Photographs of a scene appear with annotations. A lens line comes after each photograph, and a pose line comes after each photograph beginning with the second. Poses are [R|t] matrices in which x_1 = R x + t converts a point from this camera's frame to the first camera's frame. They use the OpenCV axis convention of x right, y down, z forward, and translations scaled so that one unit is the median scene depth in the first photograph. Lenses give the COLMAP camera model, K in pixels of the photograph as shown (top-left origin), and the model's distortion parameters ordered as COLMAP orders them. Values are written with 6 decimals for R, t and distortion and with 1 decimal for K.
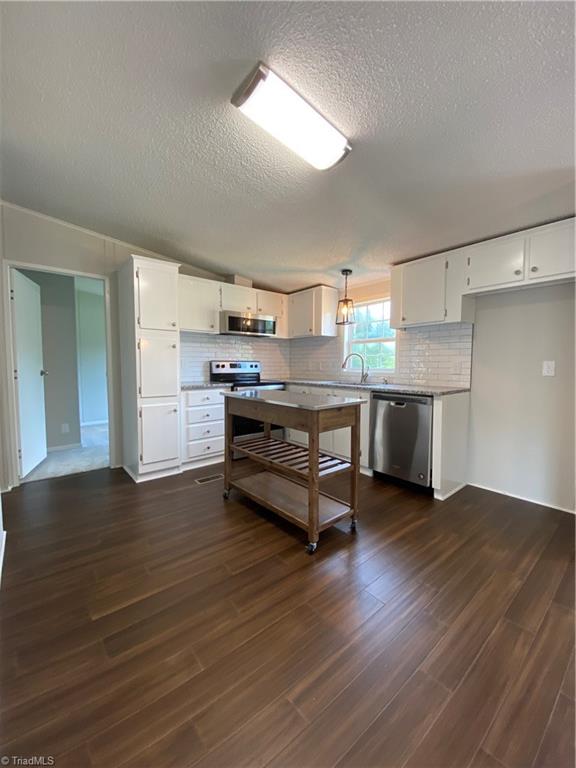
lens RADIAL K [[313.8, 0, 286.9], [0, 313.8, 383.6], [0, 0, 1]] dist [-0.016094, -0.000248]
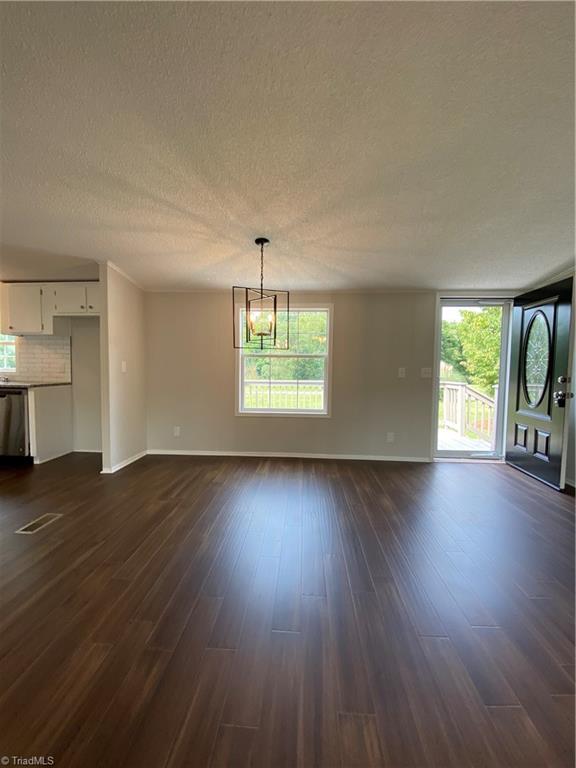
lens RADIAL K [[313.8, 0, 287.7], [0, 313.8, 383.5], [0, 0, 1]] dist [-0.016094, -0.000248]
pose [[0.685301, -0.024570, 0.727846, 0.256867], [0.028231, 0.999576, 0.007162, 0.040792], [-0.727713, 0.015640, 0.685704, -0.719133]]
